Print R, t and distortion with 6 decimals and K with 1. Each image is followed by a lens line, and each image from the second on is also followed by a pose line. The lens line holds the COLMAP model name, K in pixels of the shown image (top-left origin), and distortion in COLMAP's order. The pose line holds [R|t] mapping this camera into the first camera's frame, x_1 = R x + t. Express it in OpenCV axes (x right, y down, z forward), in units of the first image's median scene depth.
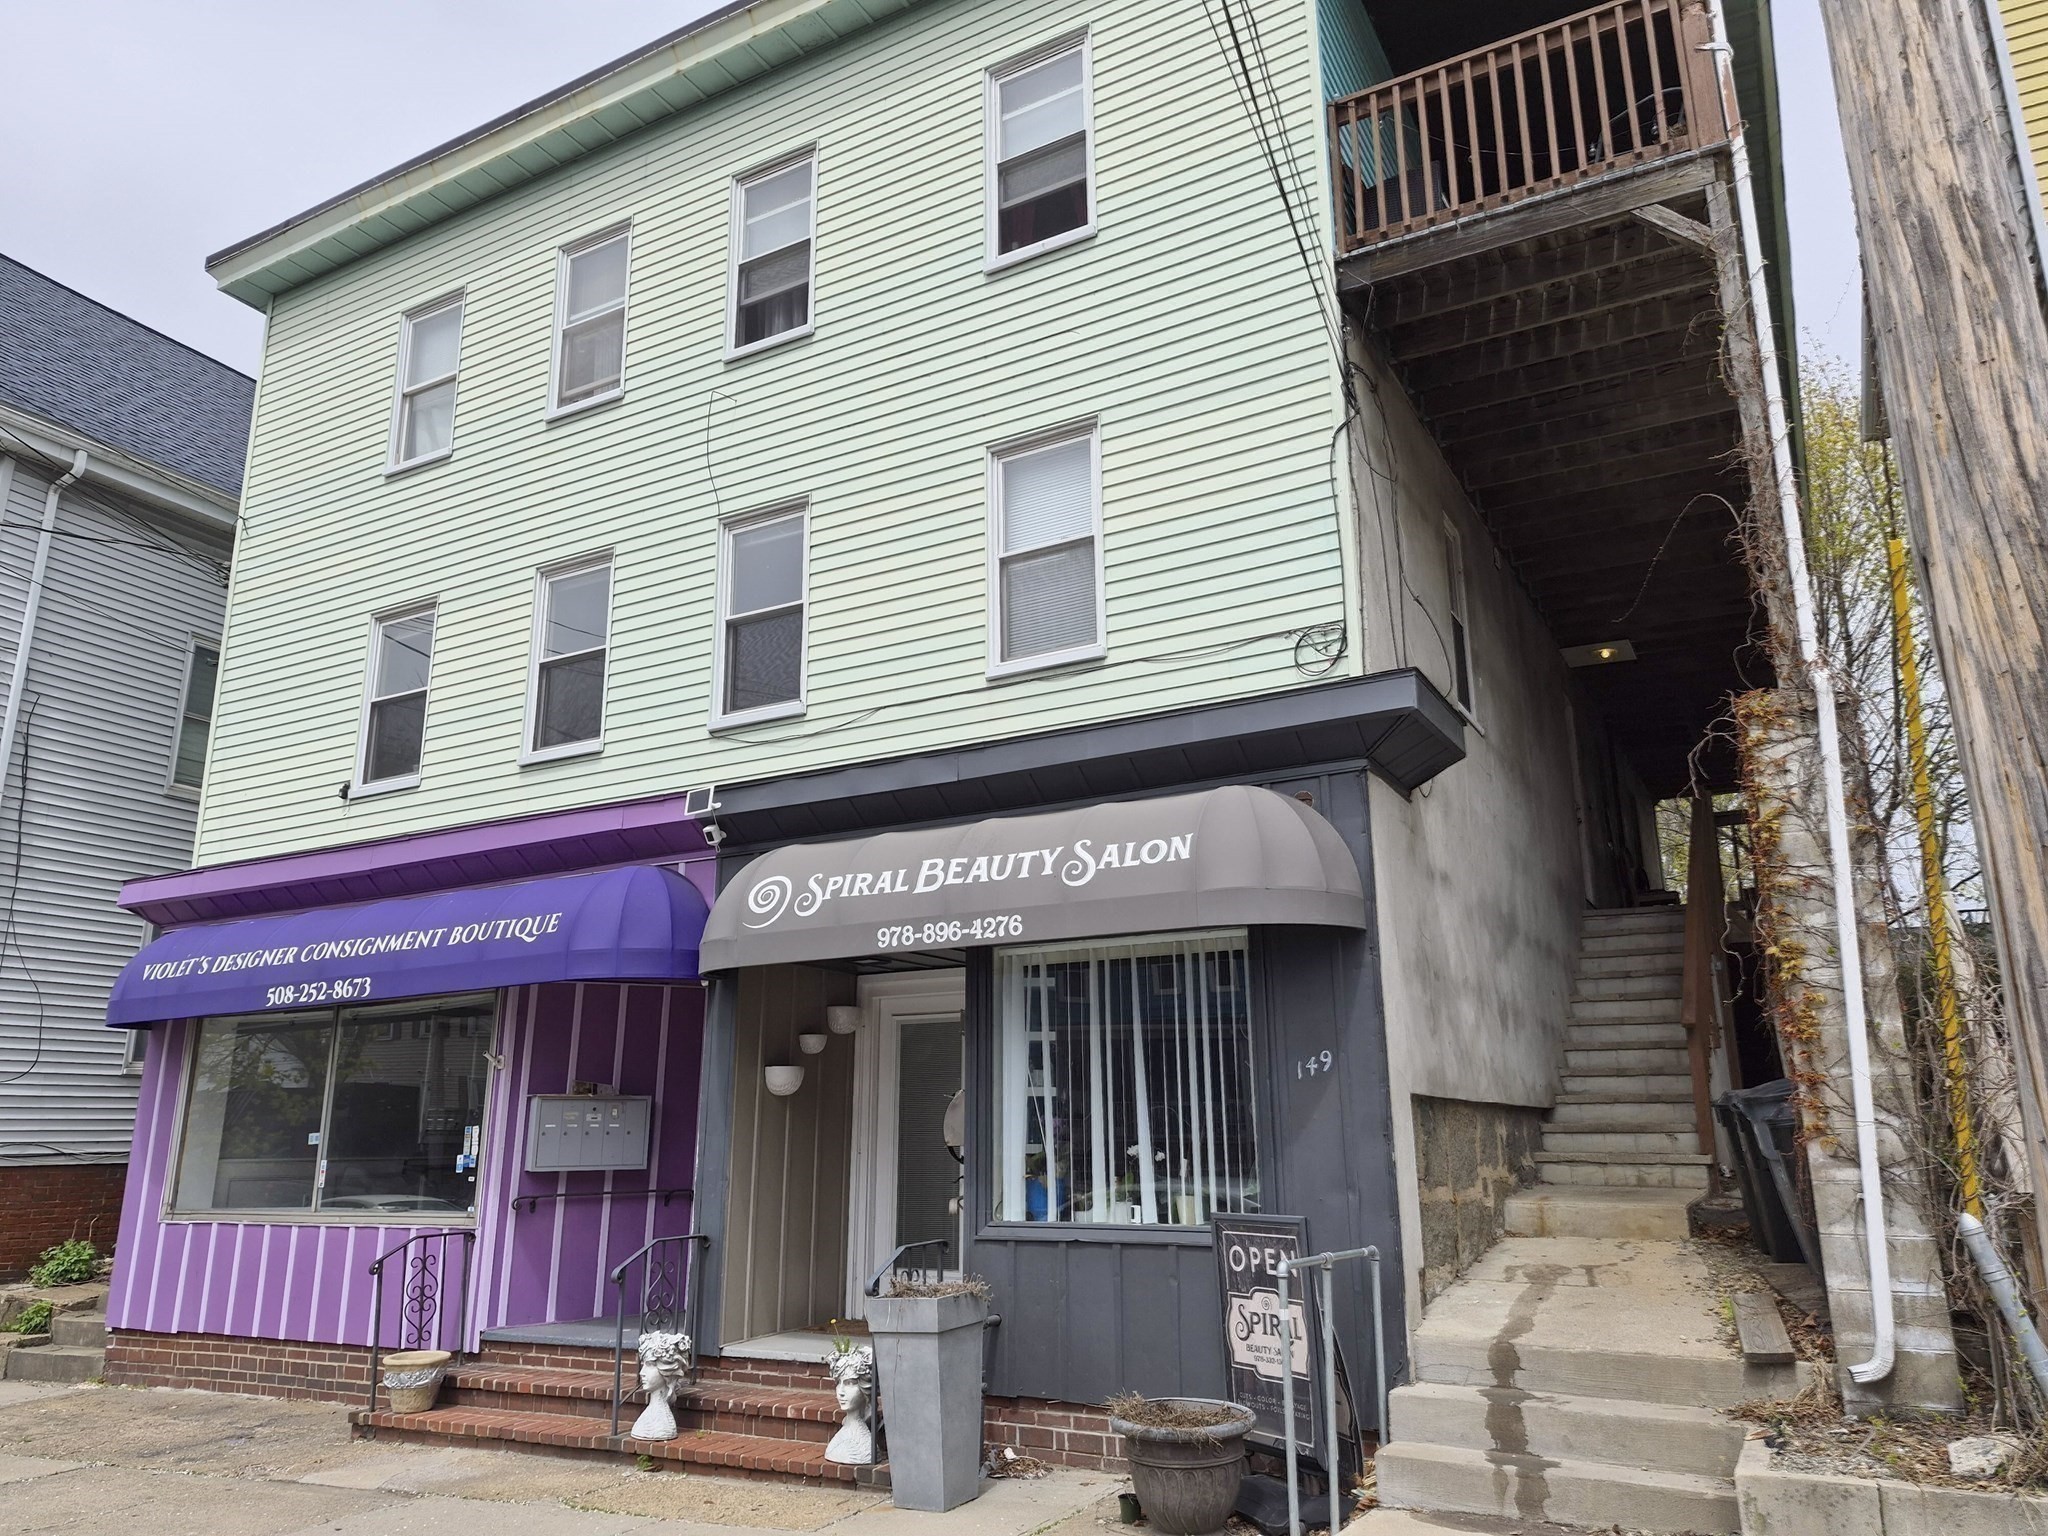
lens RADIAL K [[1398.0, 0, 1032.0], [0, 1398.0, 776.6], [0, 0, 1]] dist [0.126404, -0.168308]
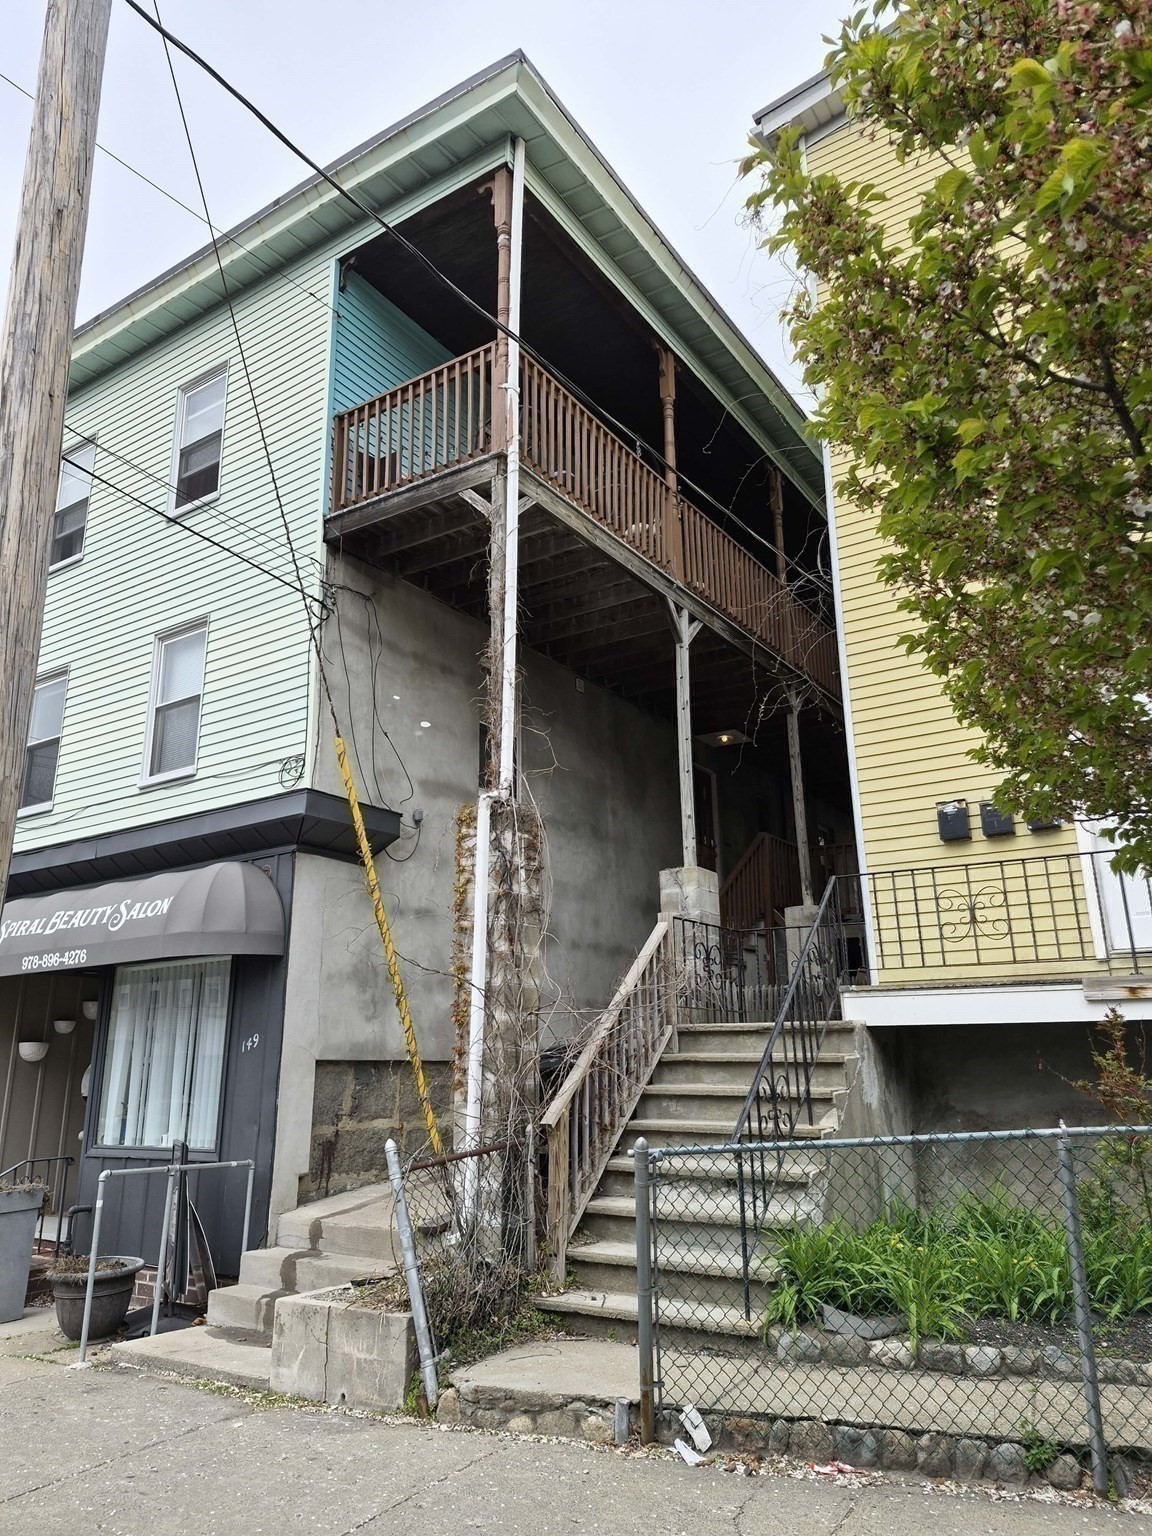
lens RADIAL K [[1048.5, 0, 571.9], [0, 1048.5, 779.9], [0, 0, 1]] dist [0.126404, -0.168308]
pose [[0.996686, -0.024463, -0.077586, 0.613904], [0.023180, 0.999580, -0.017385, -0.055198], [0.077979, 0.015529, 0.996834, -0.143817]]
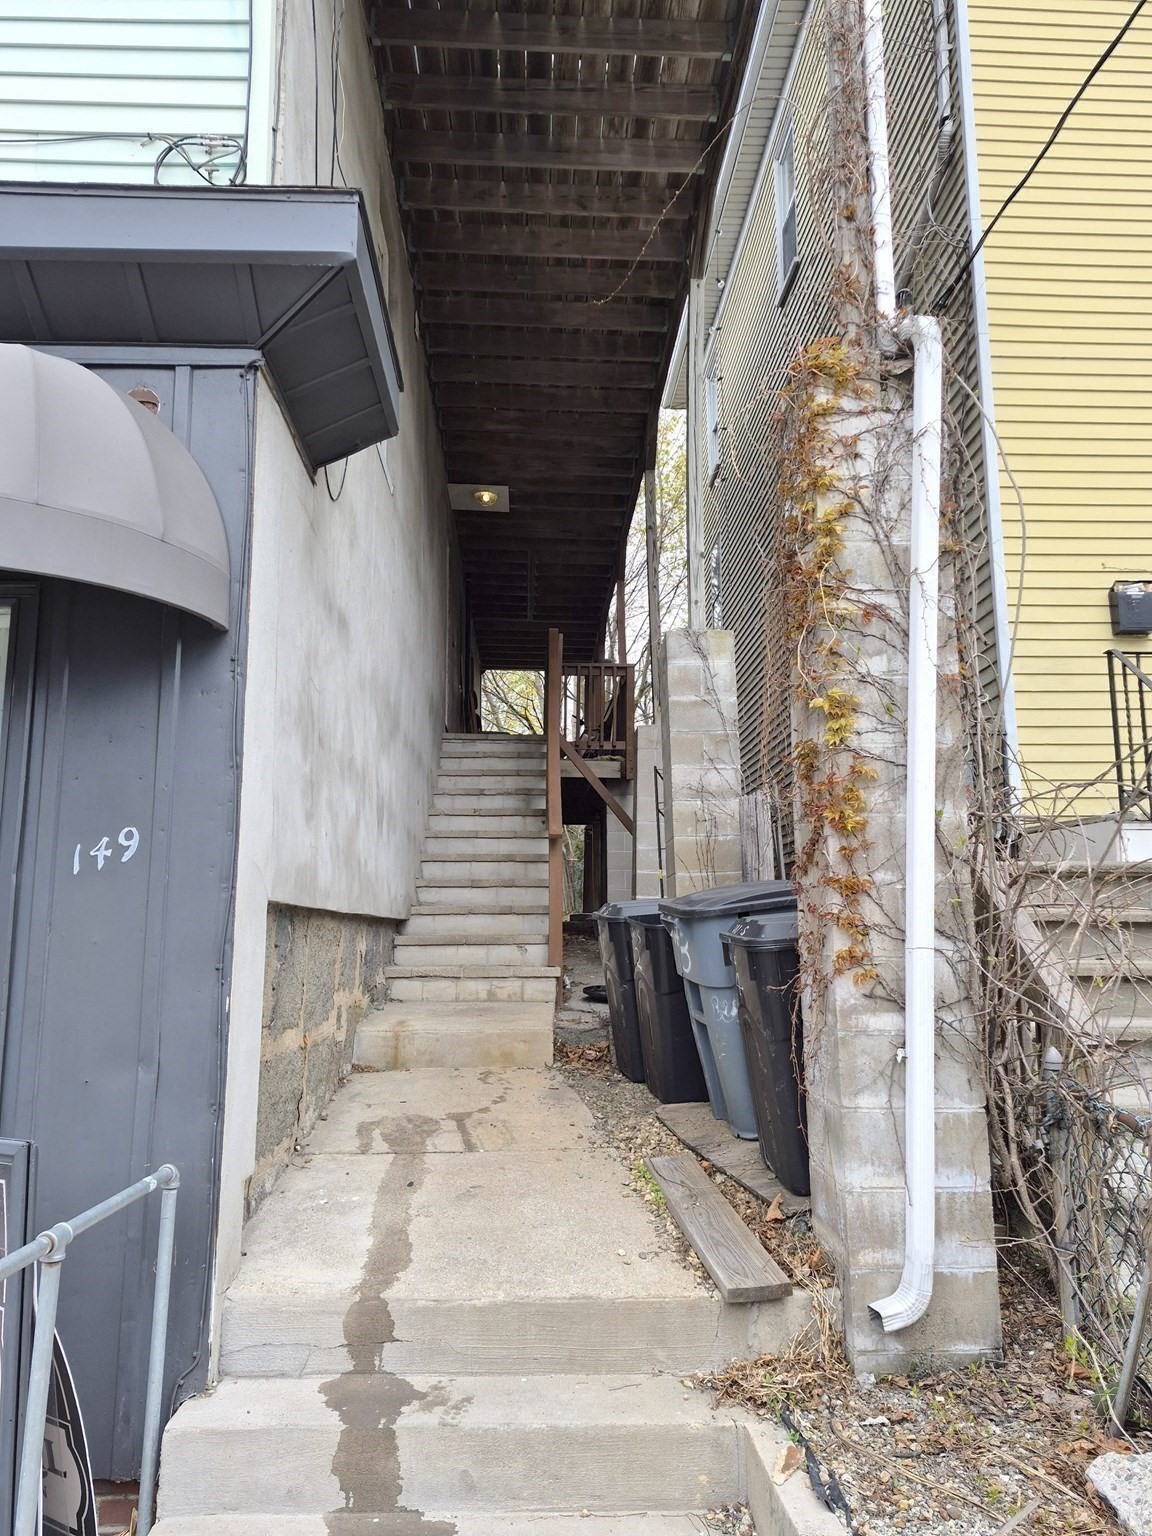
lens RADIAL K [[1048.5, 0, 571.9], [0, 1048.5, 779.9], [0, 0, 1]] dist [0.126404, -0.168308]
pose [[0.851560, 0.080345, 0.518064, 0.126720], [-0.132082, 0.989190, 0.063696, 0.116173], [-0.507346, -0.122668, 0.852967, 0.508017]]
